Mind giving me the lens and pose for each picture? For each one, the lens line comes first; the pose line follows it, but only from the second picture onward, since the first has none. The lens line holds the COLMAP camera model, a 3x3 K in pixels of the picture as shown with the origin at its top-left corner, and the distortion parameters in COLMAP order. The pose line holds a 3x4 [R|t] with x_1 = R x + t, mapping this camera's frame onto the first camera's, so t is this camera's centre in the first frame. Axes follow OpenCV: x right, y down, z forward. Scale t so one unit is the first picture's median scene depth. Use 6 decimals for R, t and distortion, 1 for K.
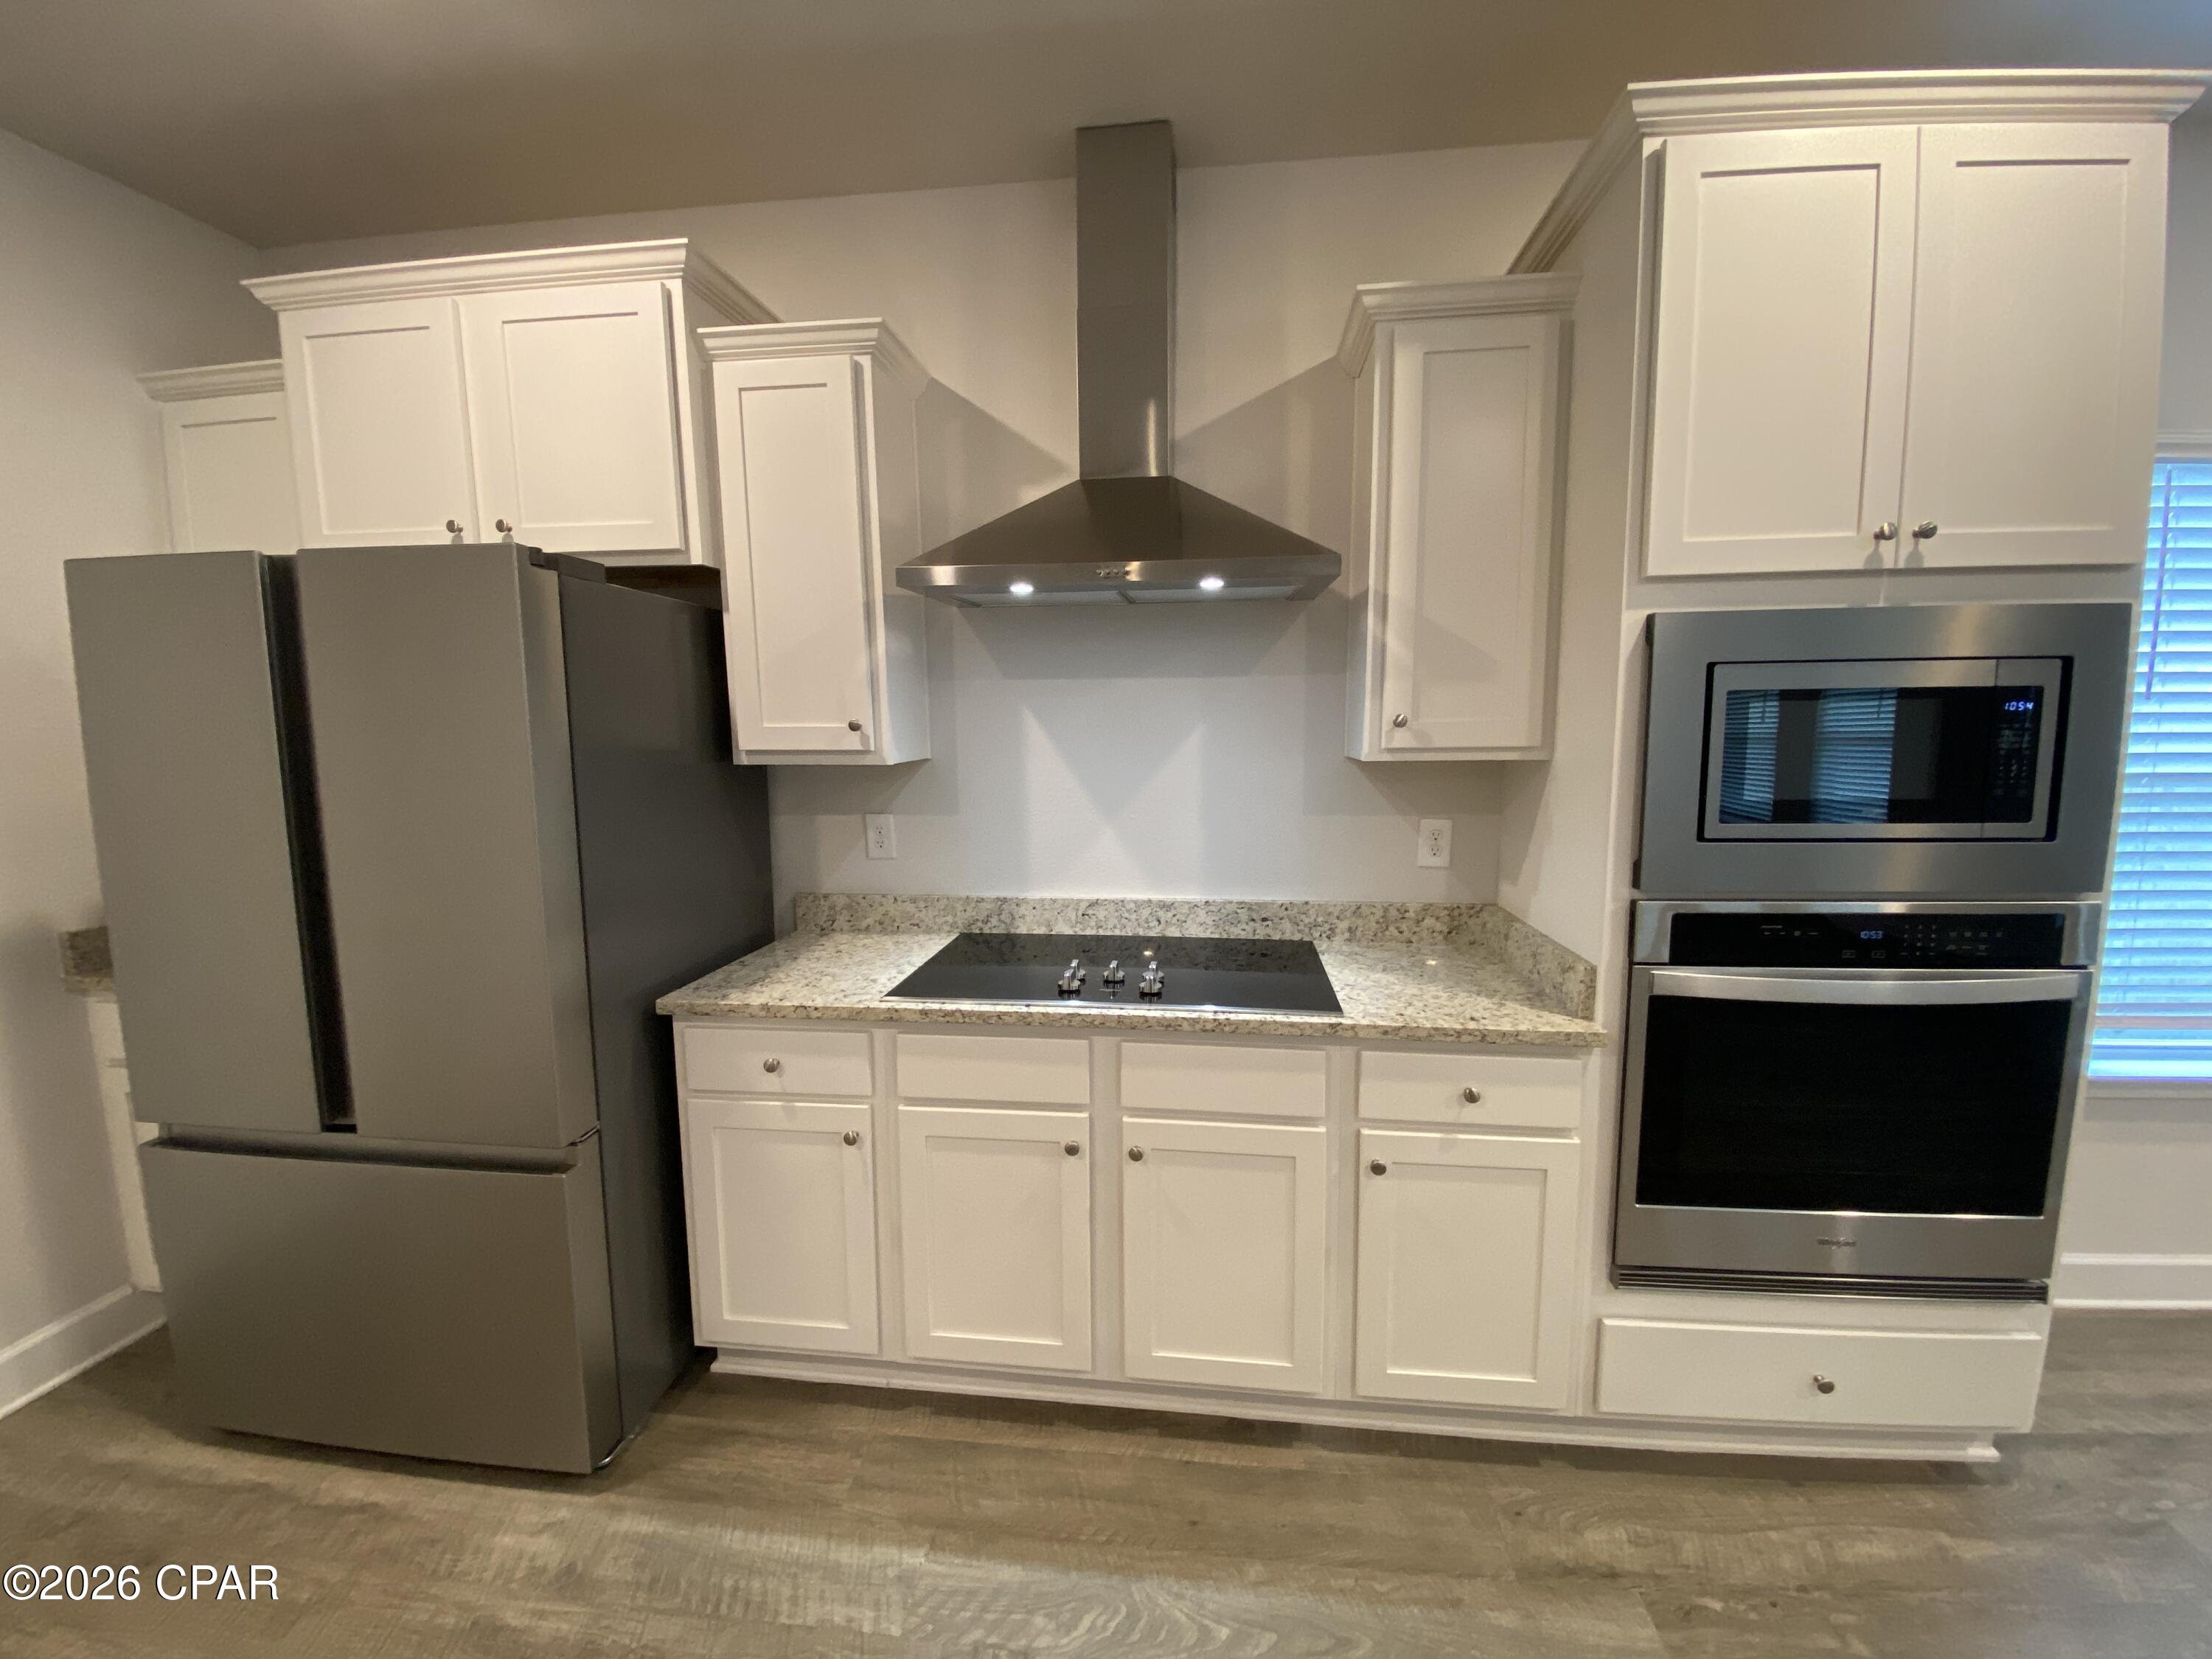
lens RADIAL K [[897.3, 0, 1114.2], [0, 897.3, 837.6], [0, 0, 1]] dist [0.000348, -0.002289]
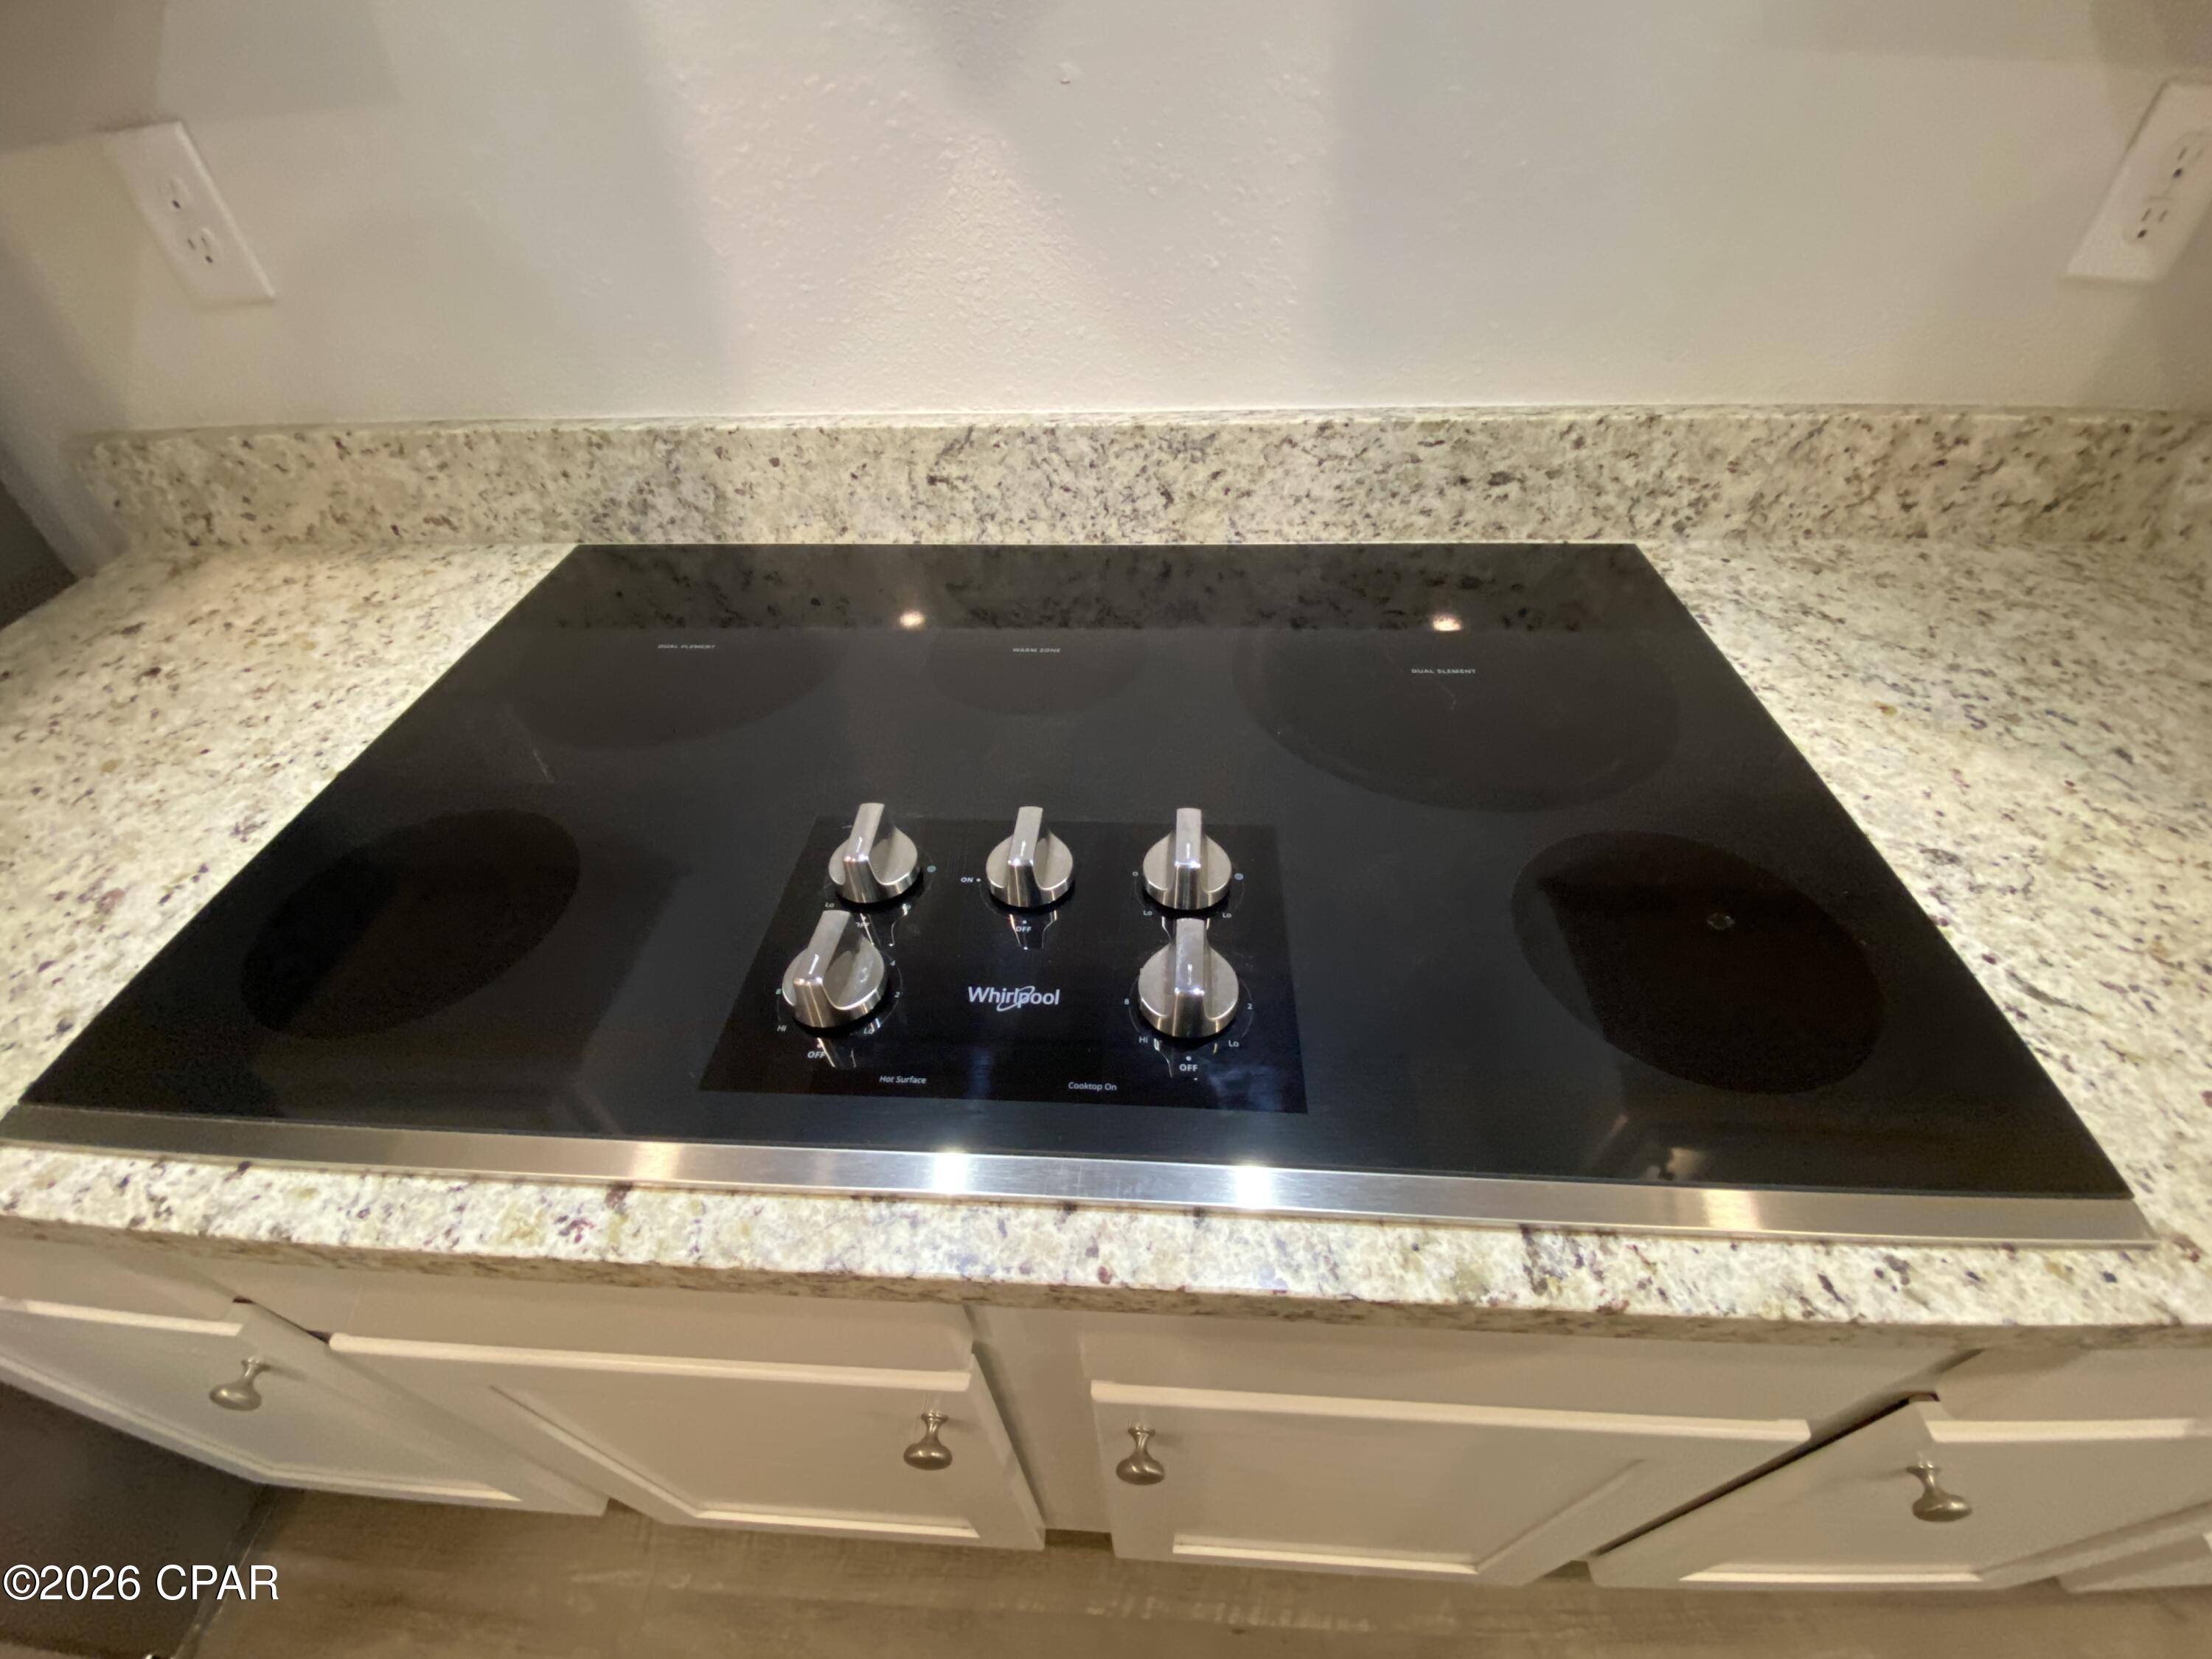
lens RADIAL K [[897.3, 0, 1106.4], [0, 897.3, 840.5], [0, 0, 1]] dist [0.000348, -0.002289]
pose [[0.998283, -0.054288, 0.021980, 0.018900], [0.030374, 0.800744, 0.598236, -0.001166], [-0.050077, -0.596541, 0.801019, 0.896375]]
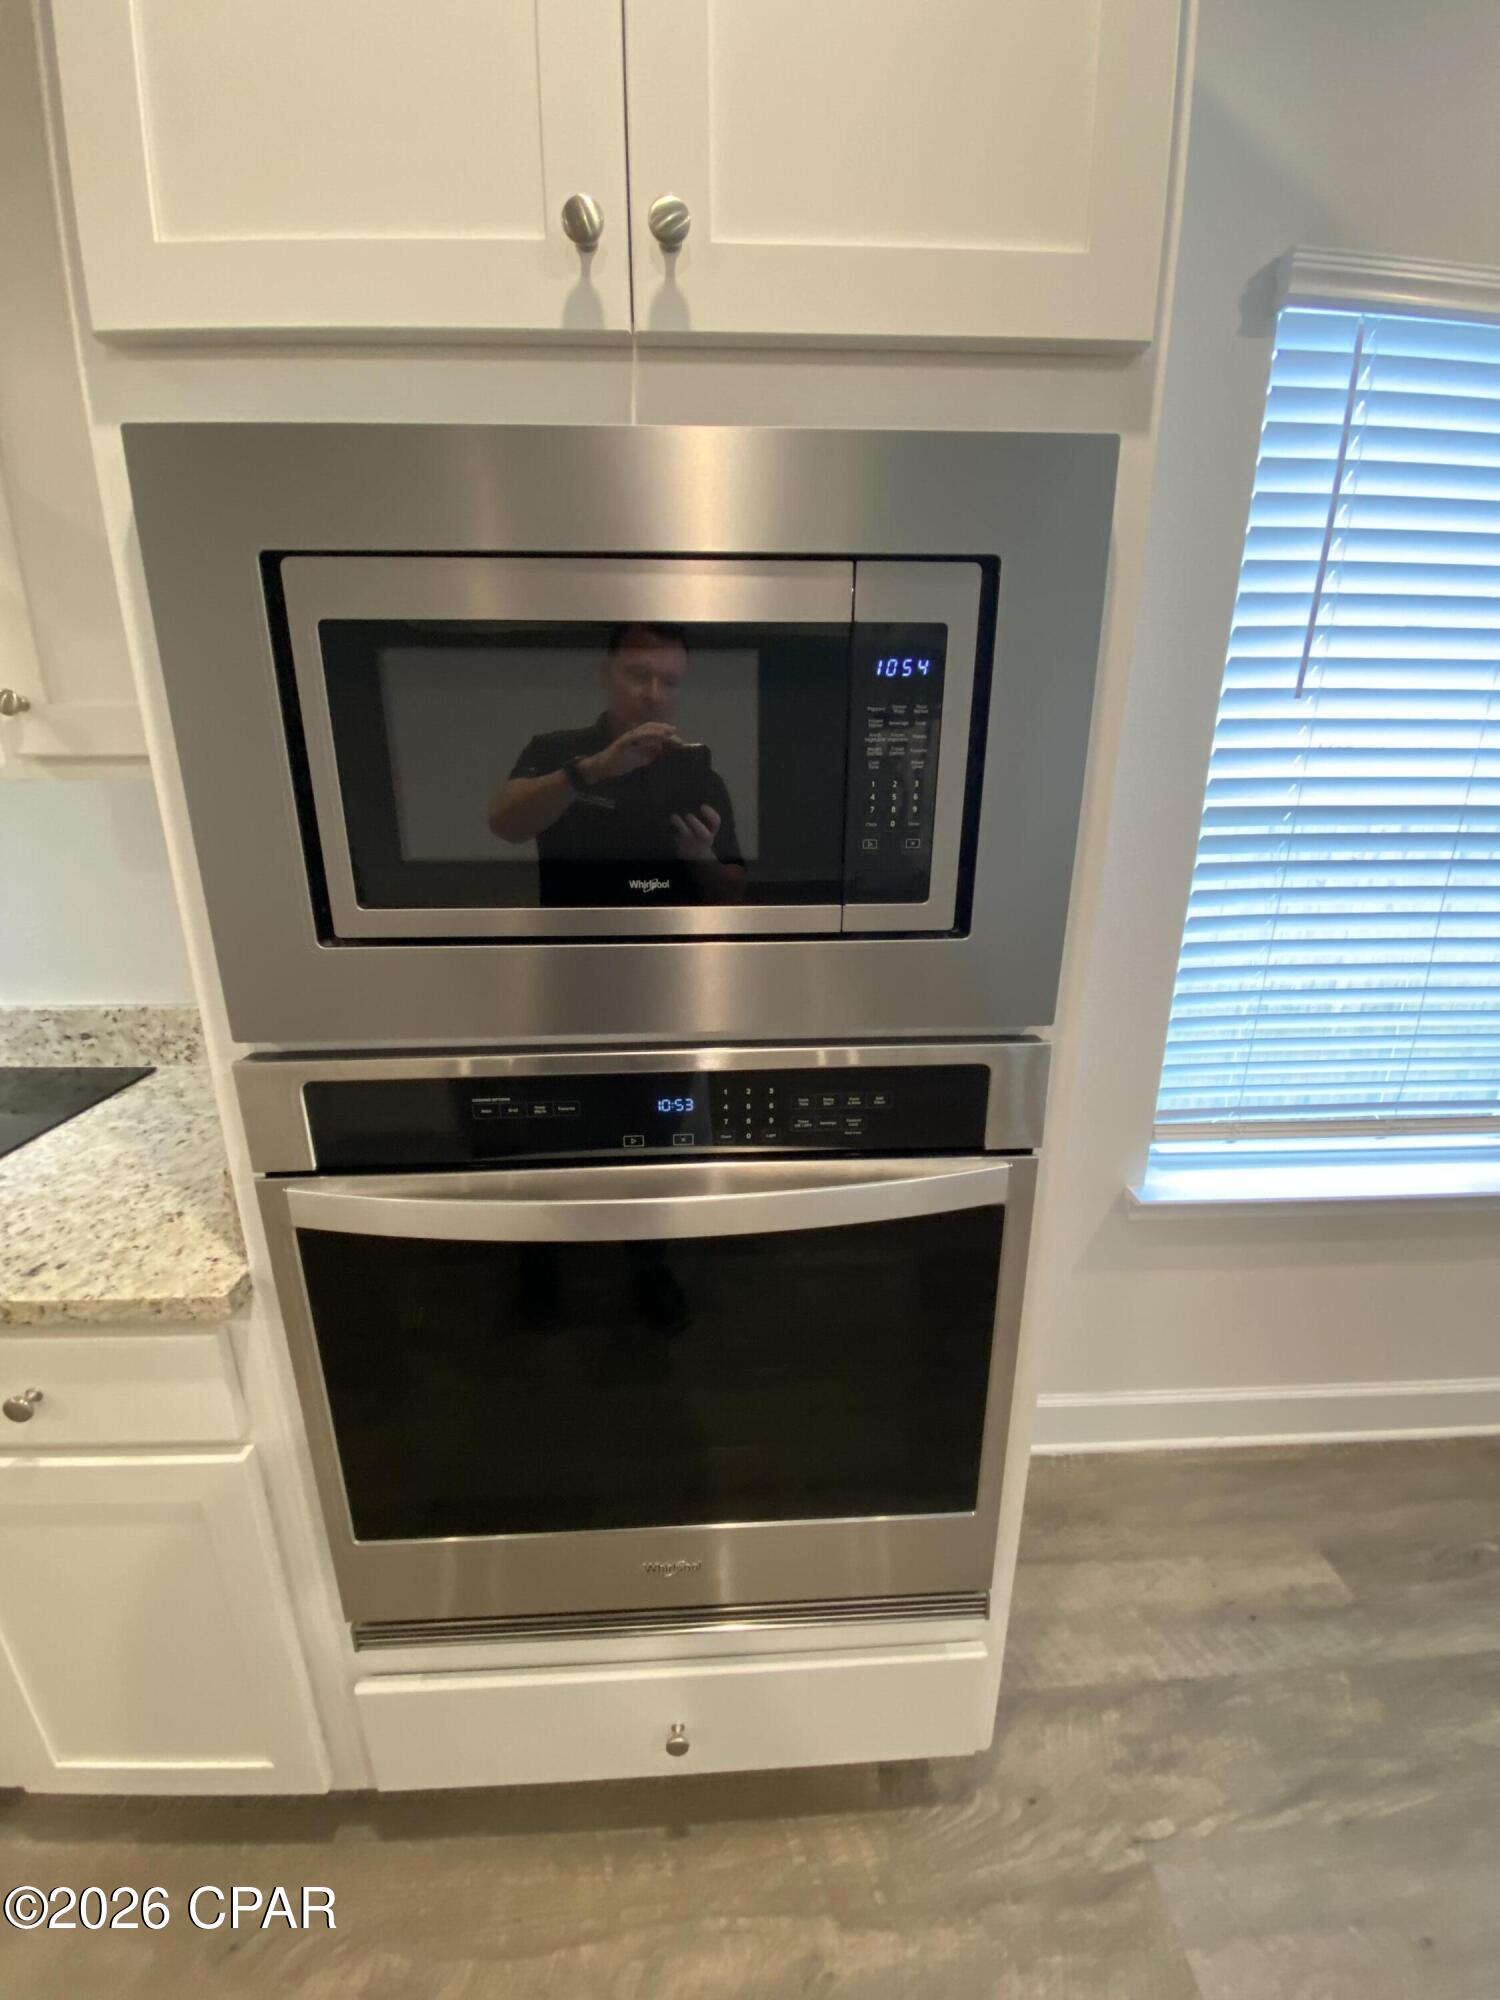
lens RADIAL K [[811.3, 0, 781.5], [0, 811.3, 1005.5], [0, 0, 1]] dist [0.000348, -0.002289]
pose [[0.989130, -0.031758, 0.143573, 0.772790], [0.007356, 0.985863, 0.167394, -0.033096], [-0.146860, -0.164519, 0.975380, 0.477605]]
